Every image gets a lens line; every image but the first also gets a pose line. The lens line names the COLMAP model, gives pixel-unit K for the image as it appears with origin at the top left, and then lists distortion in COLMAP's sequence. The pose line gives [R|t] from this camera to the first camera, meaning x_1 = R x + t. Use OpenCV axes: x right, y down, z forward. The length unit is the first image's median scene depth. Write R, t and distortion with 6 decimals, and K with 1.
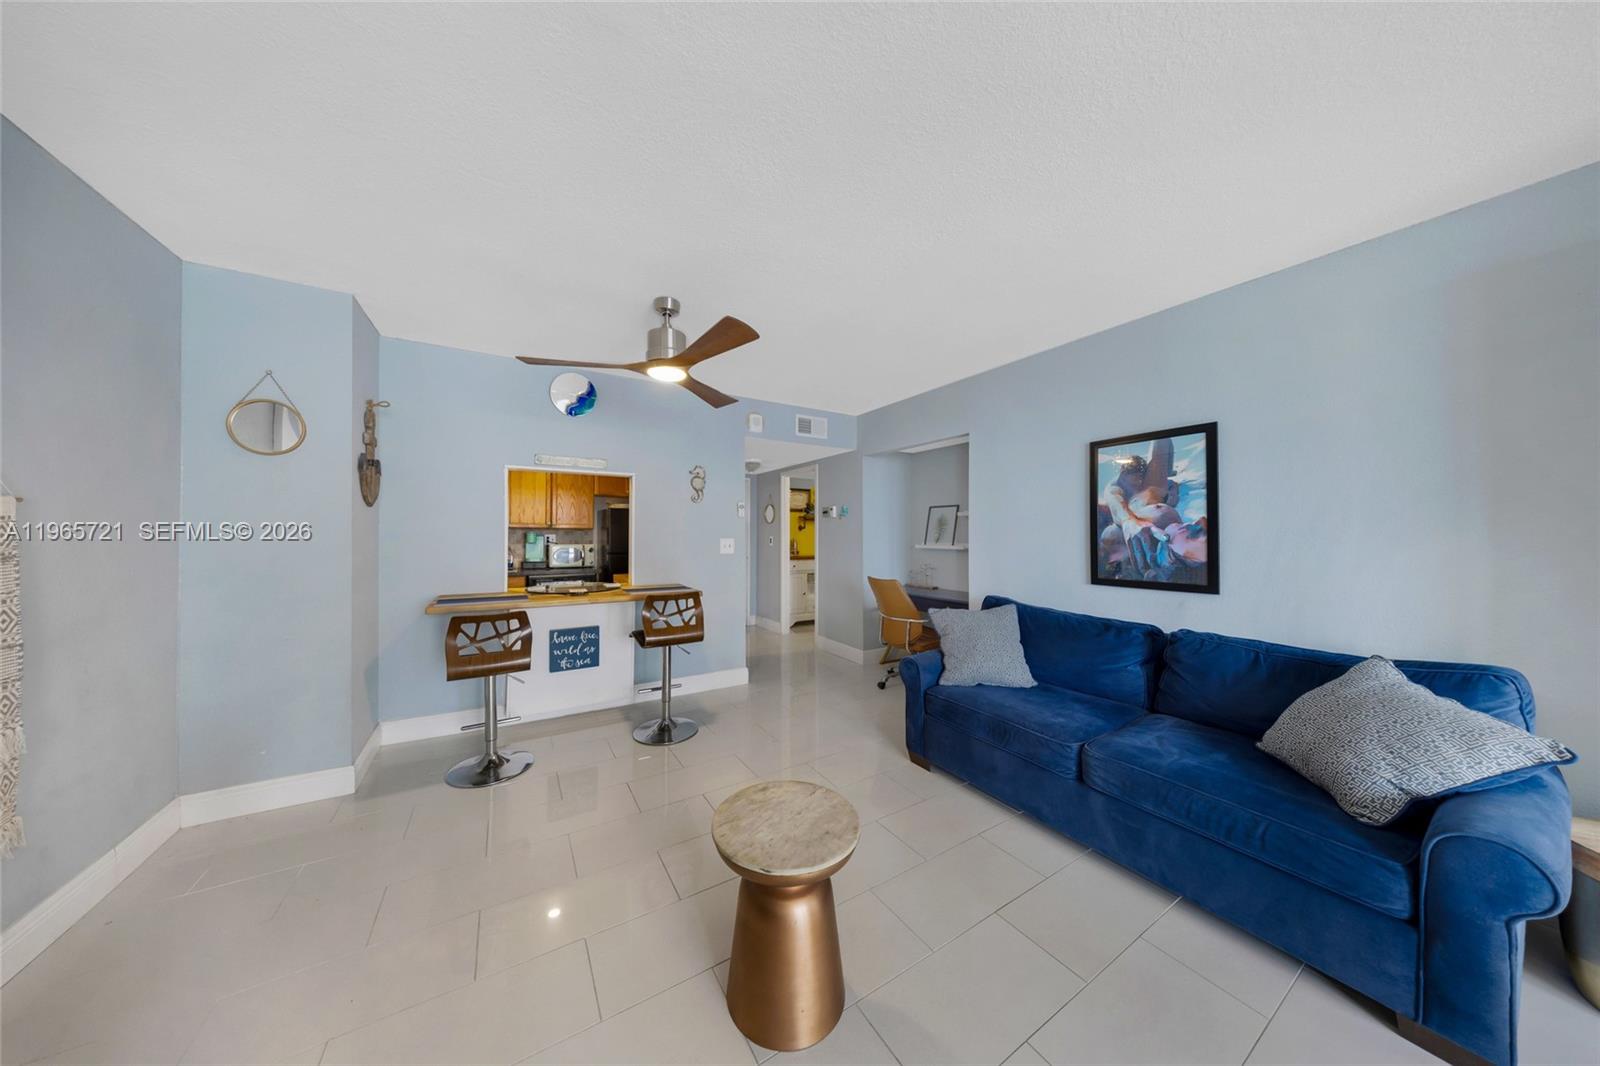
lens RADIAL K [[475.3, 0, 804.3], [0, 475.3, 531.7], [0, 0, 1]] dist [0.000220, 0.000061]
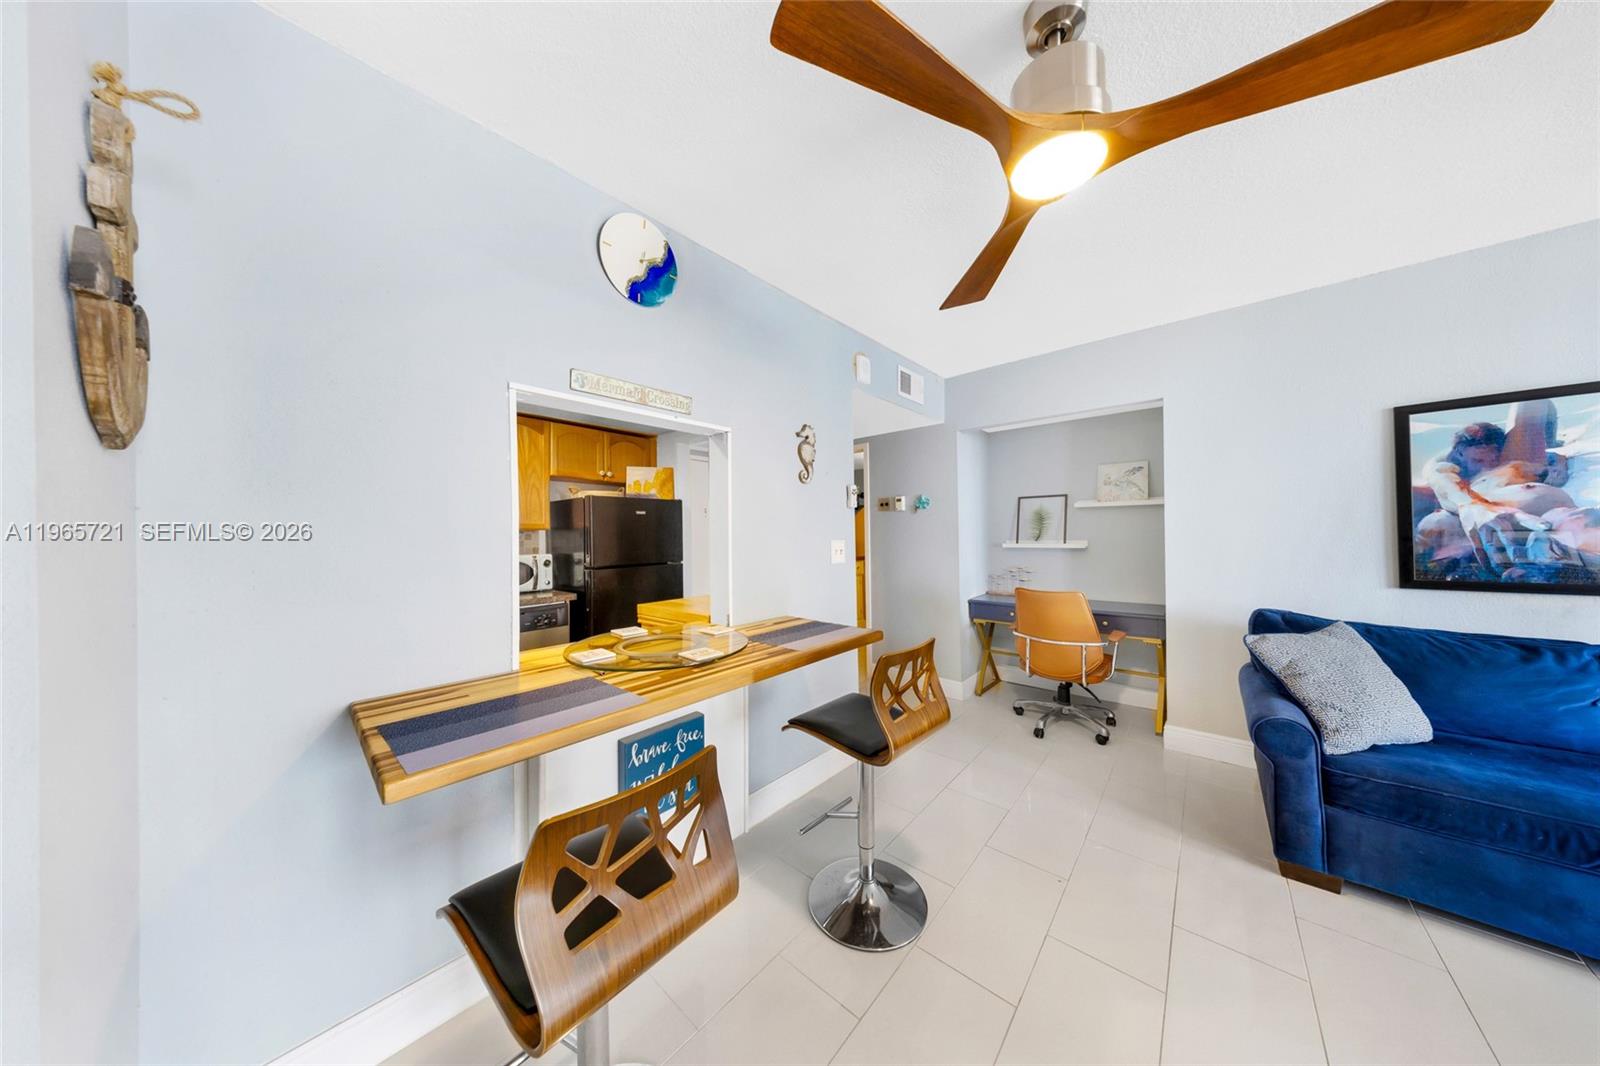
lens RADIAL K [[464.3, 0, 801.3], [0, 464.3, 530.4], [0, 0, 1]] dist [0.000583, 0.000090]
pose [[0.952732, -0.013635, 0.303506, -0.503536], [0.014987, 0.999885, -0.002125, 0.001950], [-0.303442, 0.006573, 0.952827, 0.507307]]
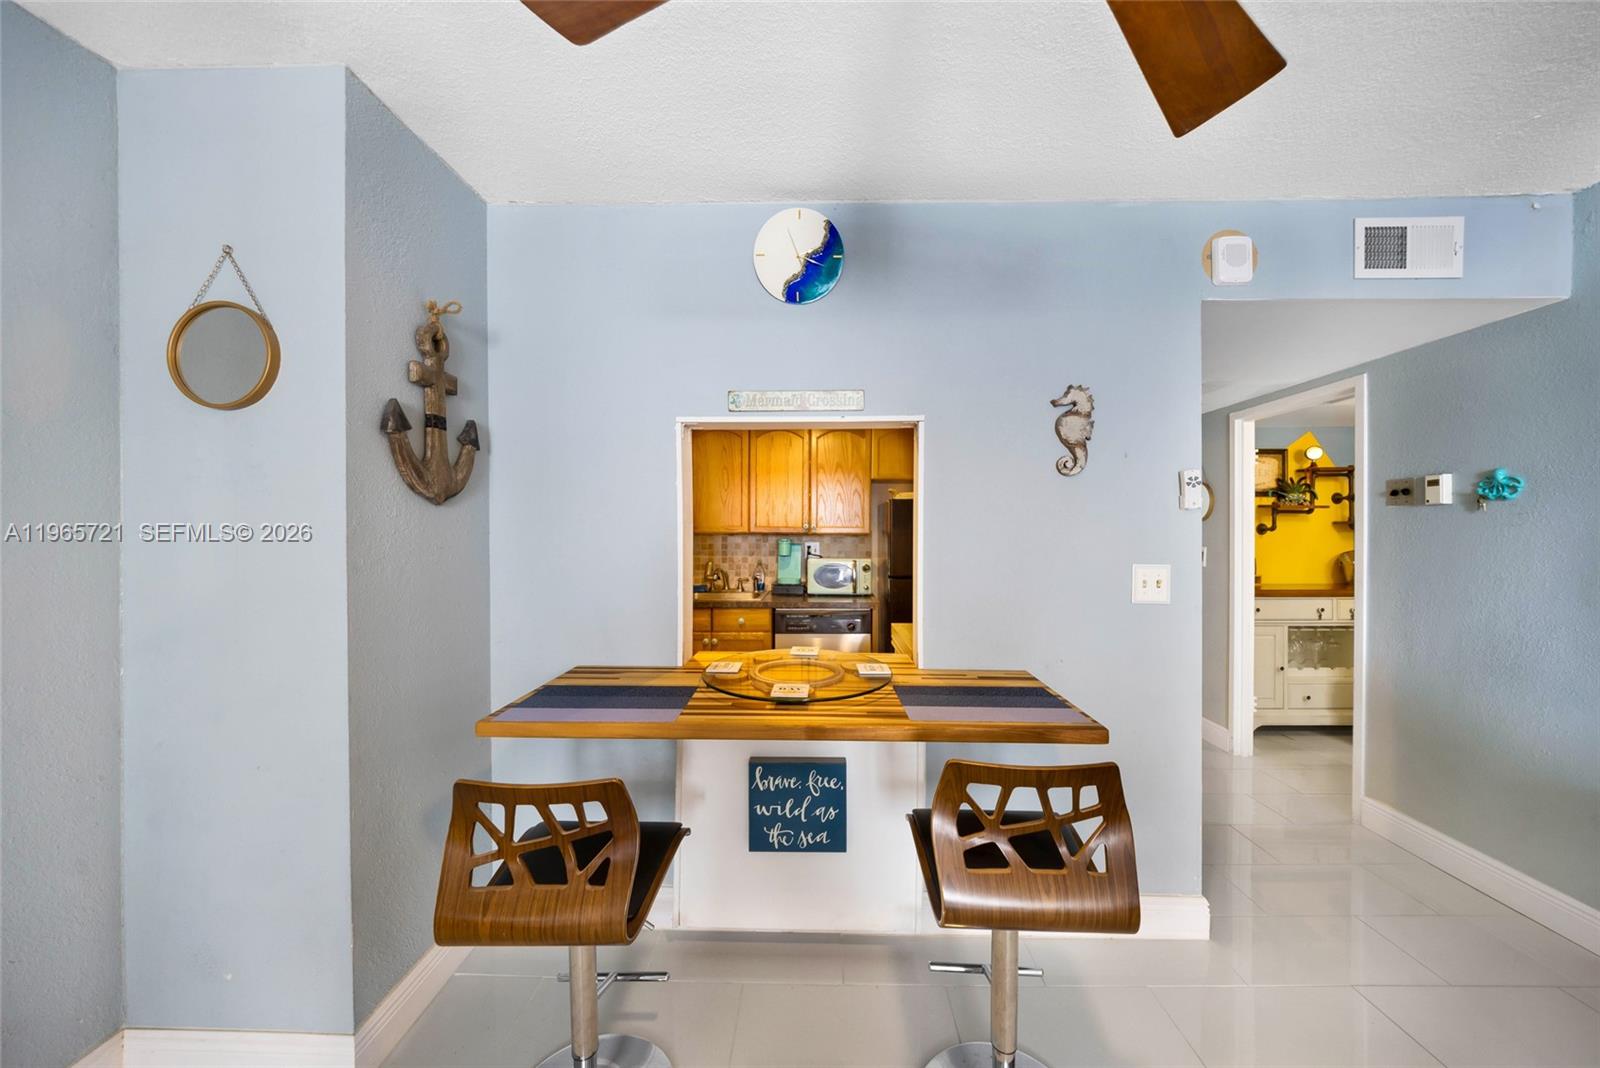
lens RADIAL K [[552.3, 0, 818.8], [0, 552.3, 535.1], [0, 0, 1]] dist [-0.008148, -0.000085]
pose [[0.843122, 0.001339, -0.537720, -0.185436], [0.004599, 0.999942, 0.009702, -0.019149], [0.537702, -0.010653, 0.843067, 0.581717]]
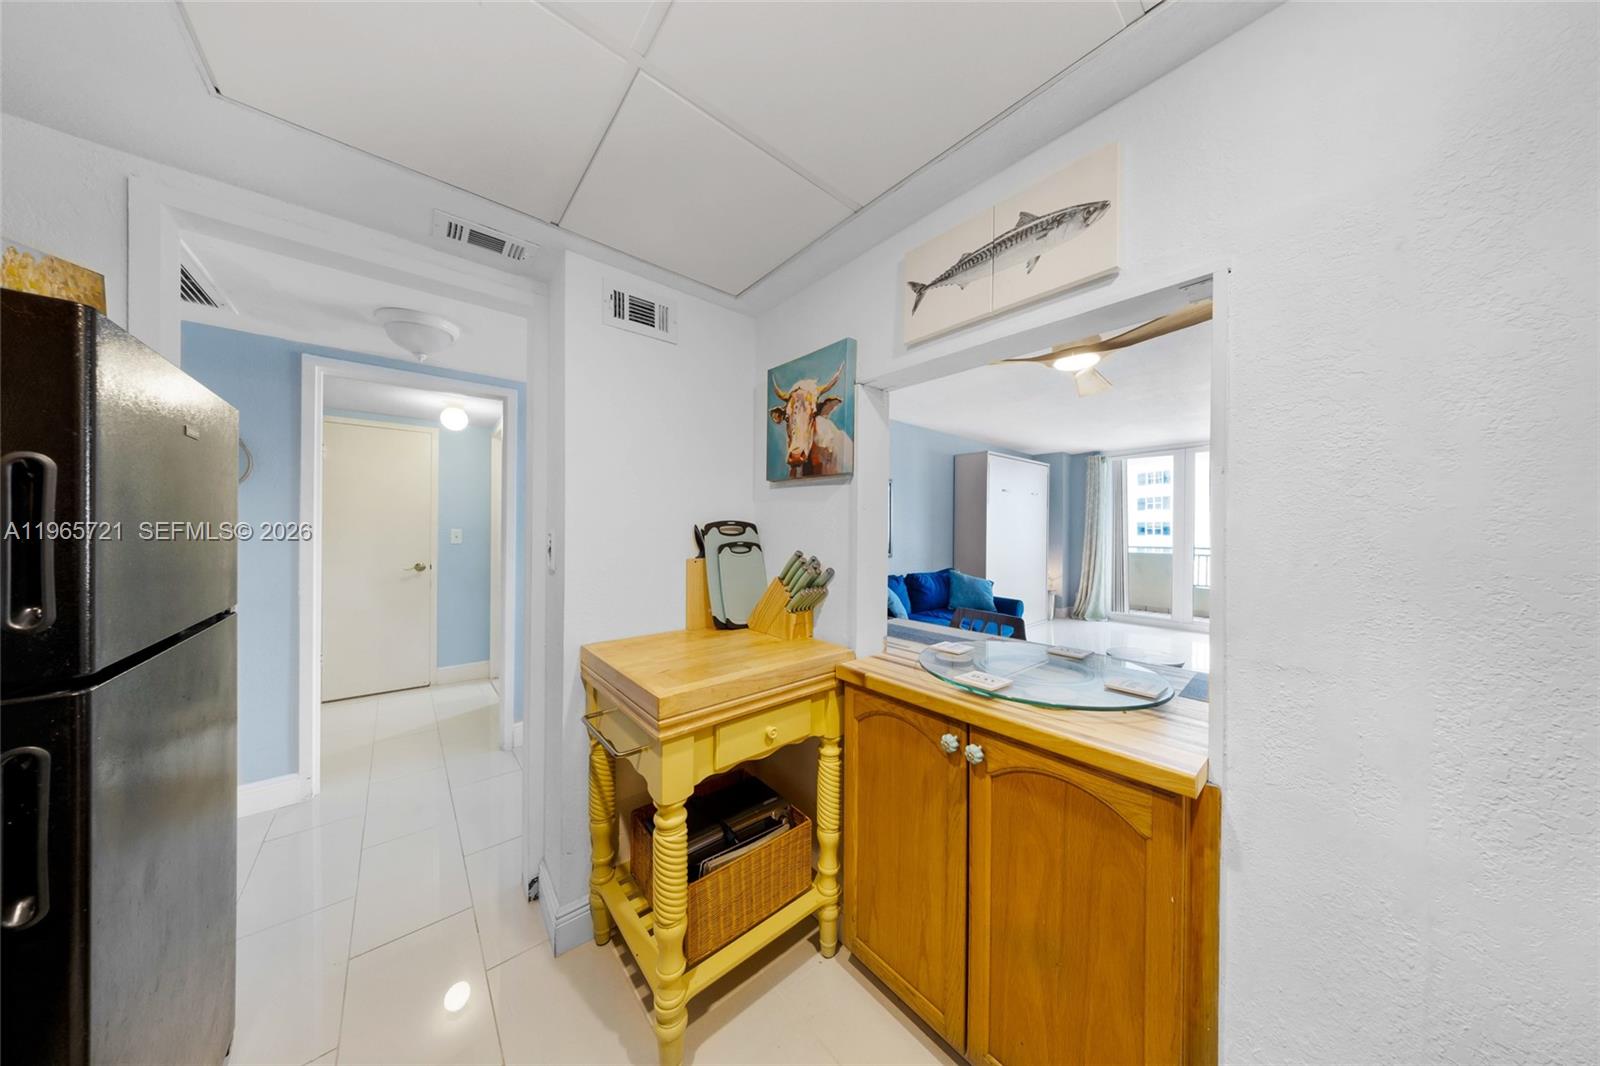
lens RADIAL K [[464.3, 0, 801.3], [0, 464.3, 530.4], [0, 0, 1]] dist [0.000583, 0.000090]
pose [[-0.154663, -0.001876, 0.987965, -0.868959], [-0.015410, 0.999881, -0.000513, 0.011492], [-0.987847, -0.015304, -0.154674, 1.281229]]
